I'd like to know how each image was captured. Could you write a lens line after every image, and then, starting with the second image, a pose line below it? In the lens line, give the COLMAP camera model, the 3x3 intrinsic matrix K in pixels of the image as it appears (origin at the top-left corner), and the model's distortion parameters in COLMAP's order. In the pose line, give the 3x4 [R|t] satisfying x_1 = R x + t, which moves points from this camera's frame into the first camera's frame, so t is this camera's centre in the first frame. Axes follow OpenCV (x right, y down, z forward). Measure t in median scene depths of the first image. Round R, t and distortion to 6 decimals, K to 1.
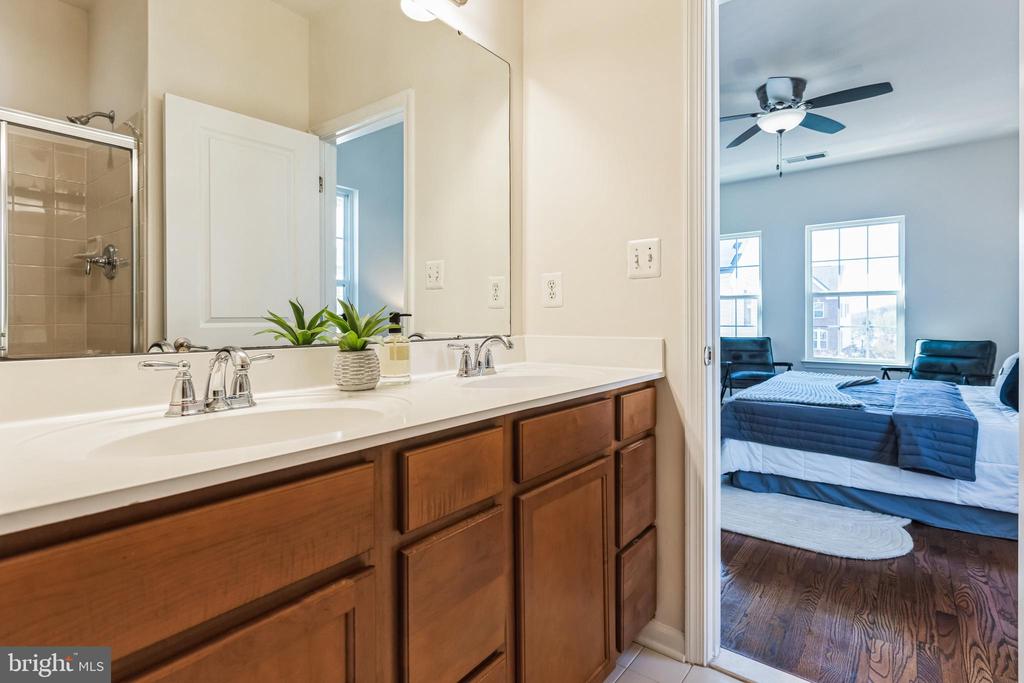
lens RADIAL K [[499.4, 0, 509.6], [0, 499.4, 318.9], [0, 0, 1]] dist [0.009132, -0.002908]
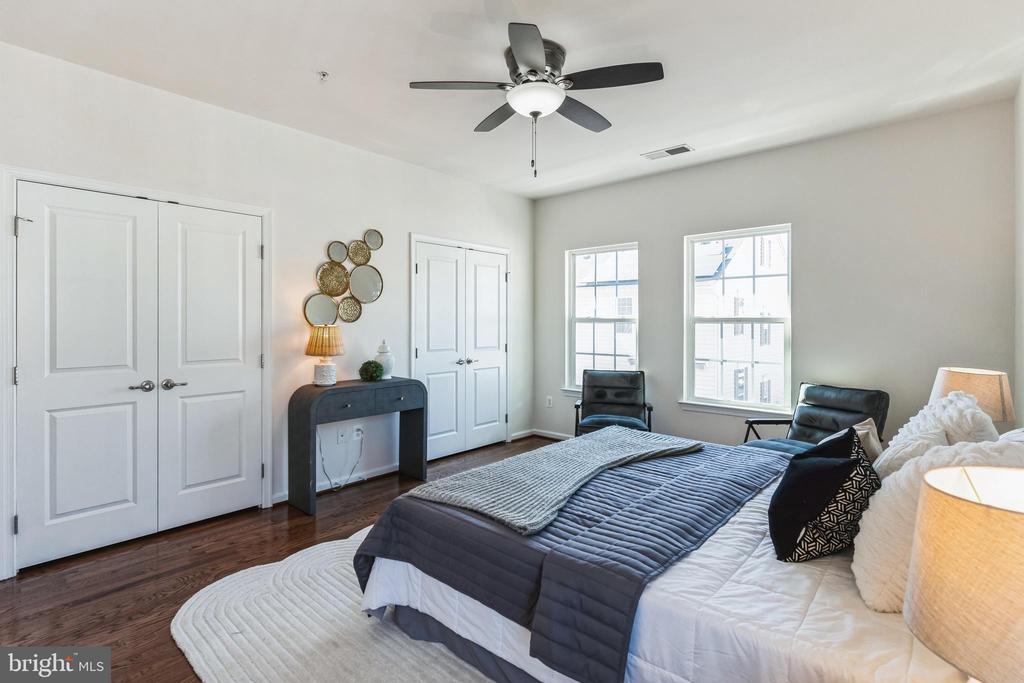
lens RADIAL K [[499.4, 0, 505.4], [0, 499.4, 315.6], [0, 0, 1]] dist [0.009132, -0.002908]
pose [[0.998487, 0.004331, -0.054814, 0.379966], [-0.004885, 0.999938, -0.009973, -0.050797], [0.054767, 0.010225, 0.998447, 0.189084]]
